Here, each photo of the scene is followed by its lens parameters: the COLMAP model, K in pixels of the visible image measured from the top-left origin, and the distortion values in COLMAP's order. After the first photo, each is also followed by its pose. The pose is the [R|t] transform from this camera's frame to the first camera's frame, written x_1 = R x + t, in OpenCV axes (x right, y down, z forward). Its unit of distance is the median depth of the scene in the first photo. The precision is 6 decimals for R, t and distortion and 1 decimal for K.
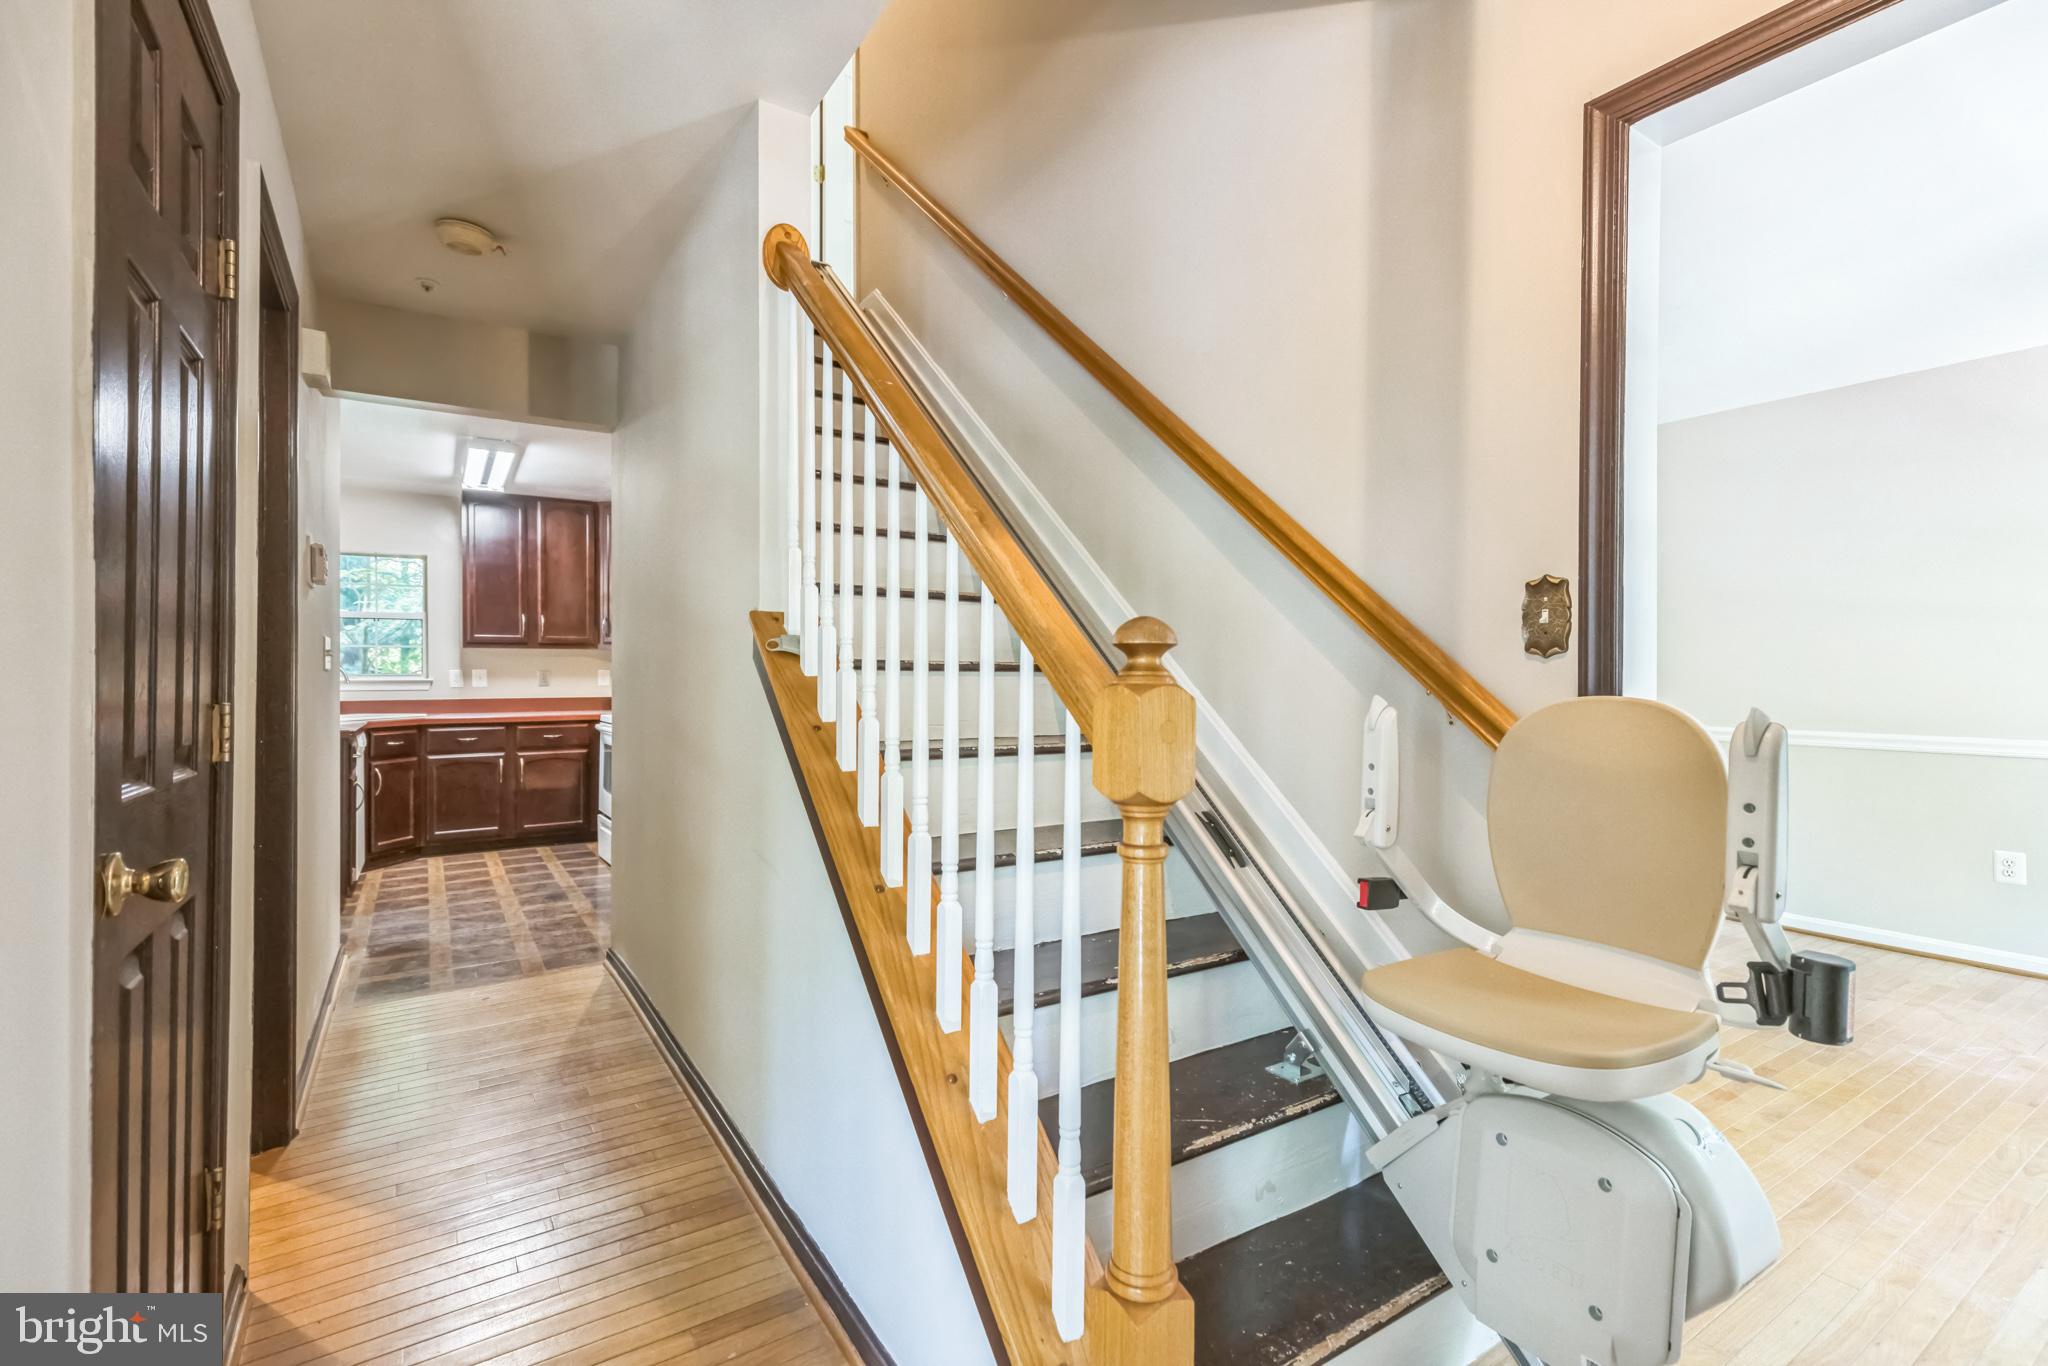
lens RADIAL K [[925.8, 0, 1002.6], [0, 925.8, 679.1], [0, 0, 1]] dist [0.024846, -0.007899]
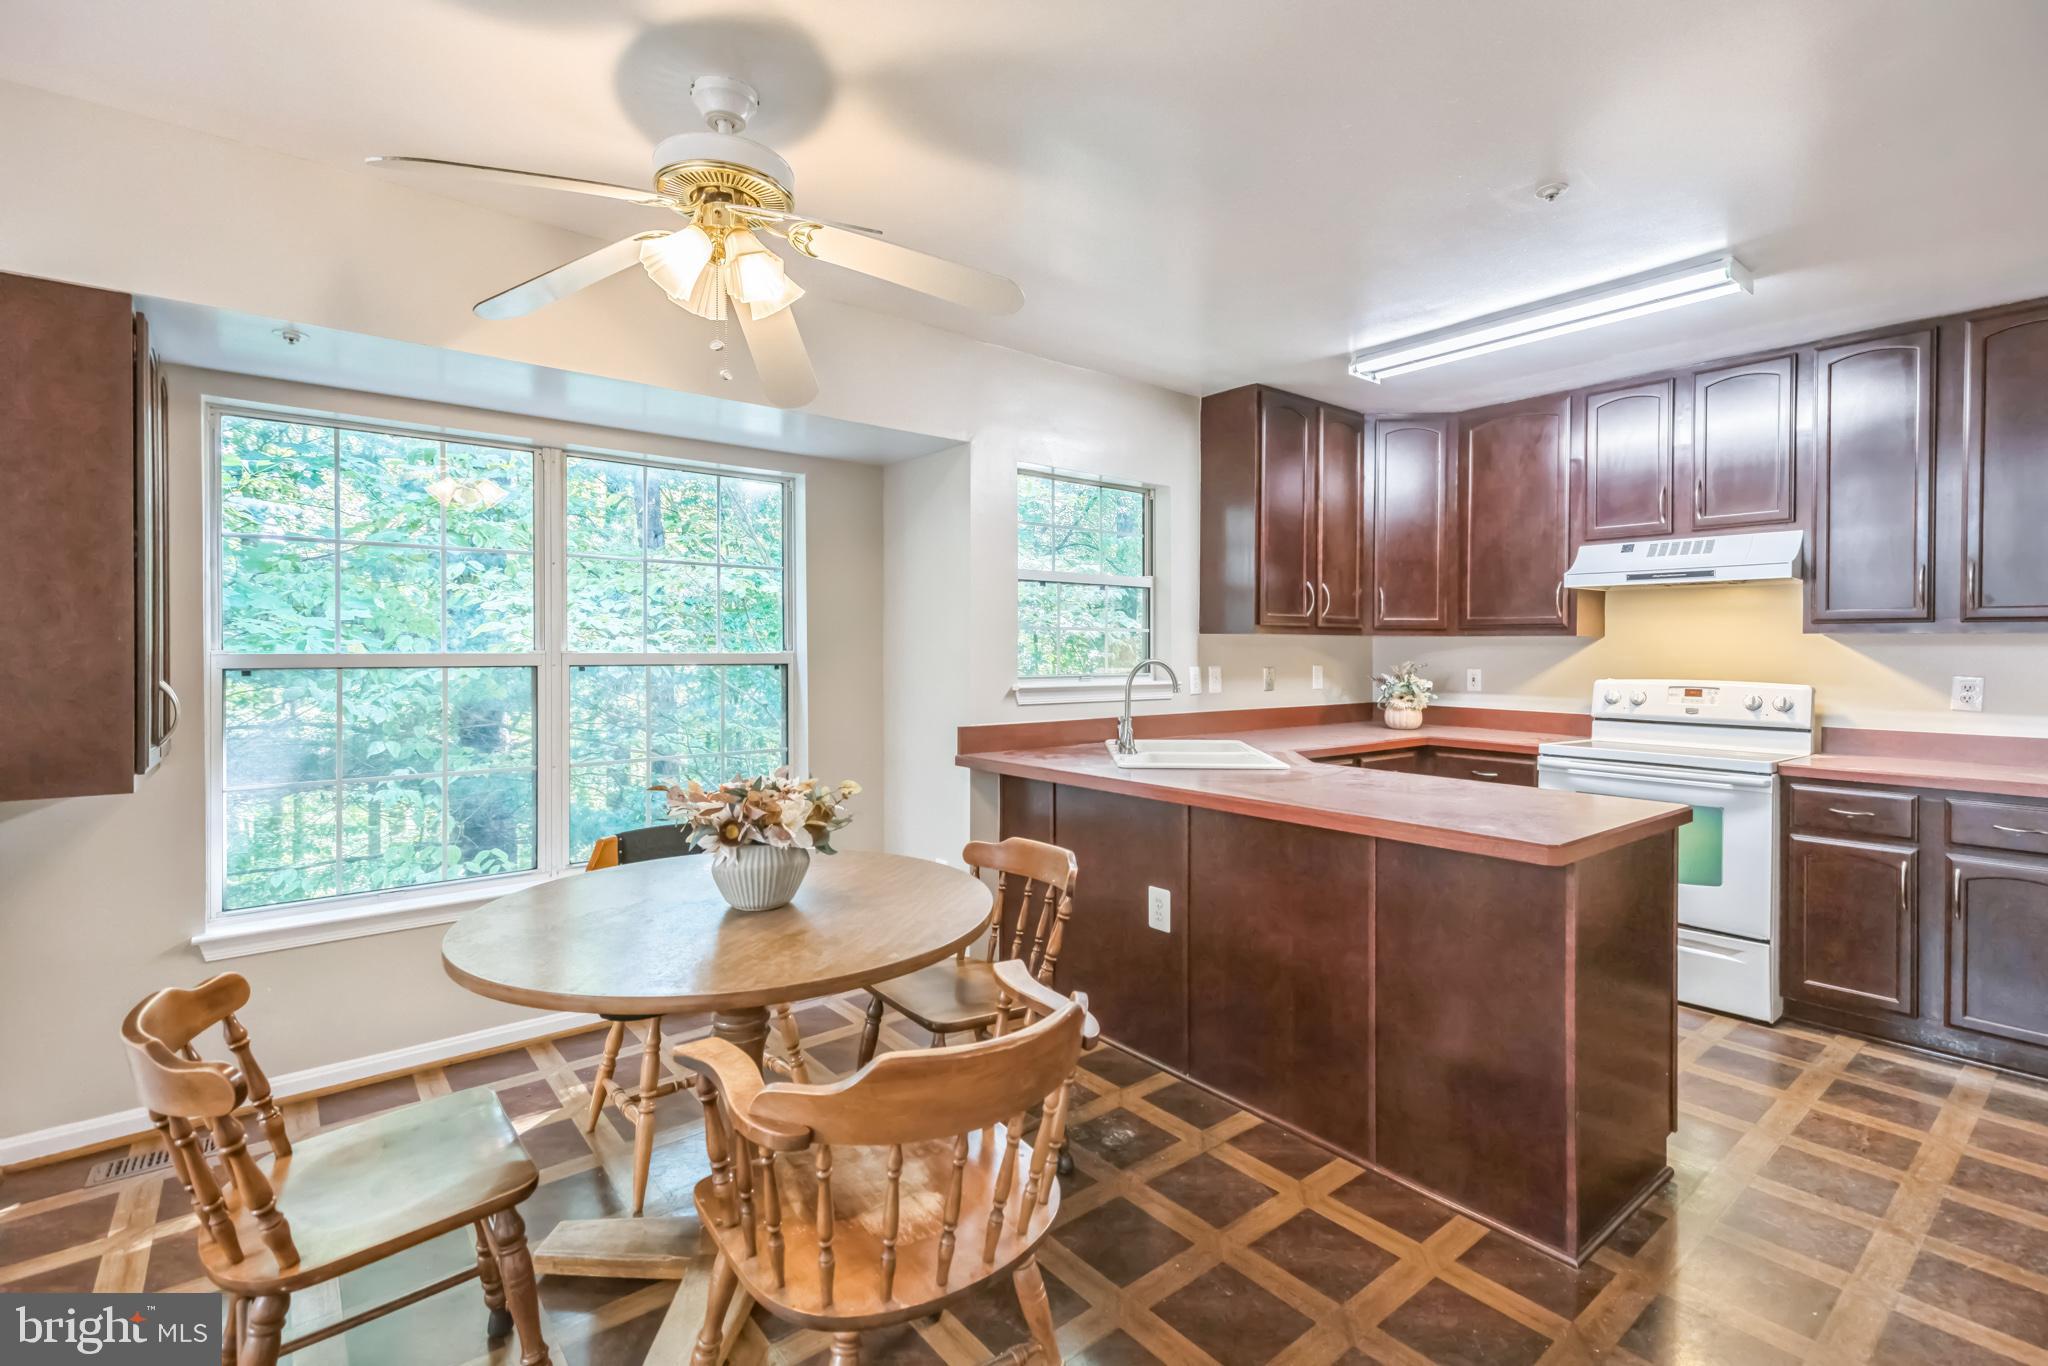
lens RADIAL K [[925.8, 0, 1027.0], [0, 925.8, 653.6], [0, 0, 1]] dist [0.024846, -0.007899]
pose [[0.993815, 0.008542, 0.110721, -0.767789], [-0.007839, 0.999946, -0.006784, -0.013709], [-0.110773, 0.005874, 0.993828, 0.381081]]
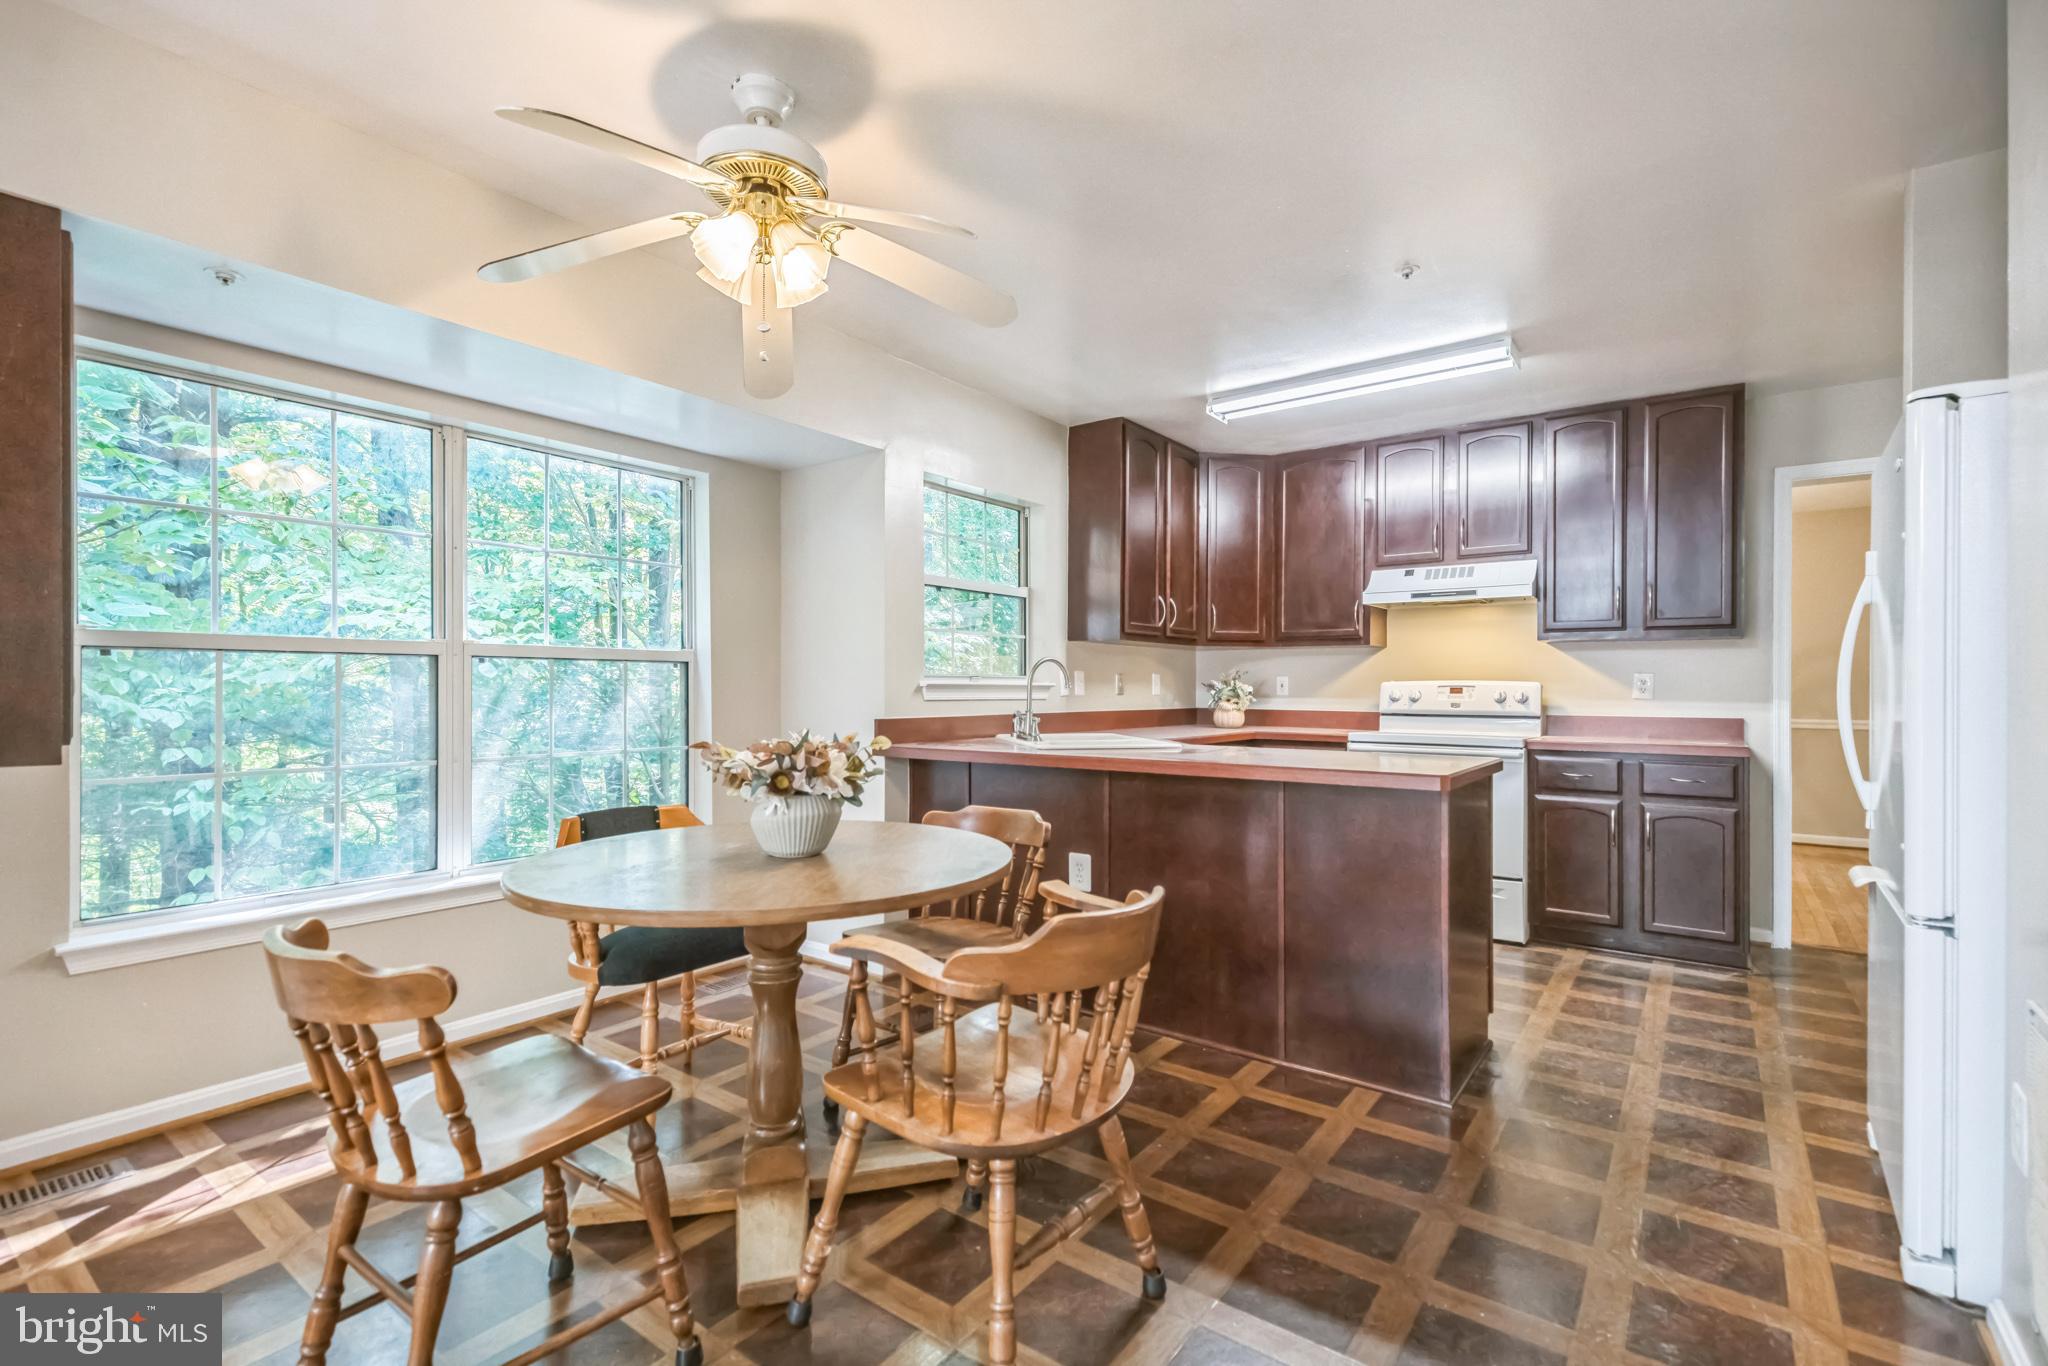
lens RADIAL K [[925.8, 0, 1009.8], [0, 925.8, 684.9], [0, 0, 1]] dist [0.024846, -0.007899]
pose [[0.936985, 0.010447, 0.349212, -0.863392], [-0.004516, 0.999831, -0.017795, 0.013183], [-0.349339, 0.015097, 0.936875, 0.362729]]
